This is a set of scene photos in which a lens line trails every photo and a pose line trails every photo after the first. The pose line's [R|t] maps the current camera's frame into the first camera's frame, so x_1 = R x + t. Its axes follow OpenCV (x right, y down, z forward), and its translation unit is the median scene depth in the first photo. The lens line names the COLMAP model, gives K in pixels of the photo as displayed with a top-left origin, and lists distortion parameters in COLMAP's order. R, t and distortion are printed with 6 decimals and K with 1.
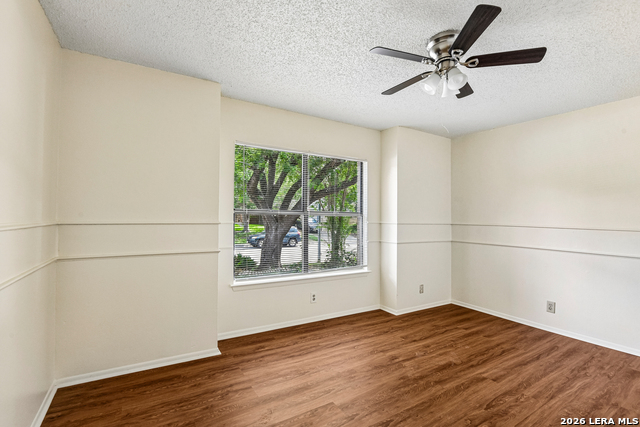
lens RADIAL K [[298.0, 0, 316.2], [0, 298.0, 213.3], [0, 0, 1]] dist [-0.006892, -0.005727]
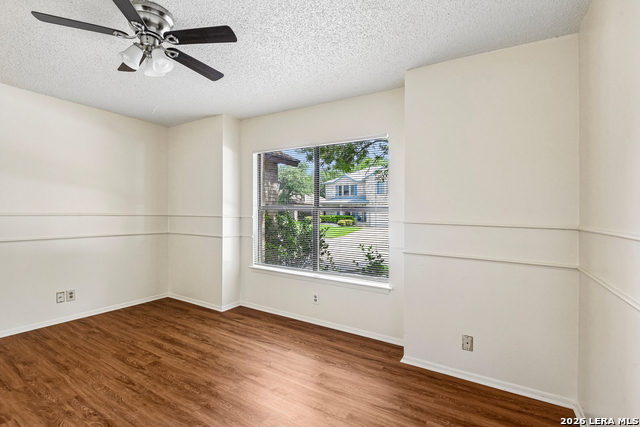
lens RADIAL K [[298.0, 0, 313.4], [0, 298.0, 215.2], [0, 0, 1]] dist [-0.006892, -0.005727]
pose [[0.450879, -0.001833, -0.892583, 1.039053], [-0.000843, 0.999997, -0.002480, 0.030562], [0.892585, 0.001871, 0.450876, 0.722475]]
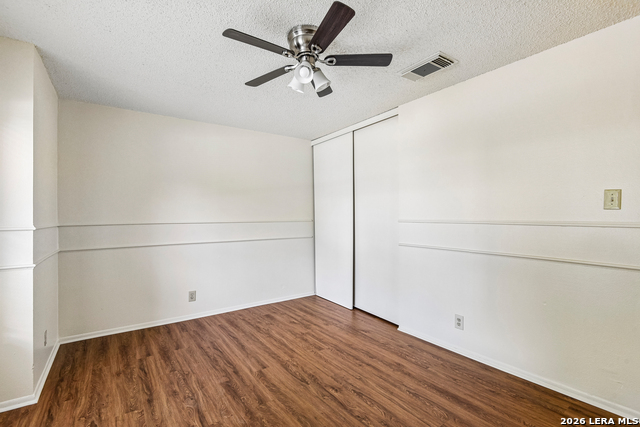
lens RADIAL K [[298.0, 0, 318.3], [0, 298.0, 210.2], [0, 0, 1]] dist [-0.006892, -0.005727]
pose [[-0.071028, -0.001758, 0.997473, -0.387009], [0.002411, 0.999995, 0.001935, -0.000029], [-0.997471, 0.002542, -0.071023, 0.723635]]
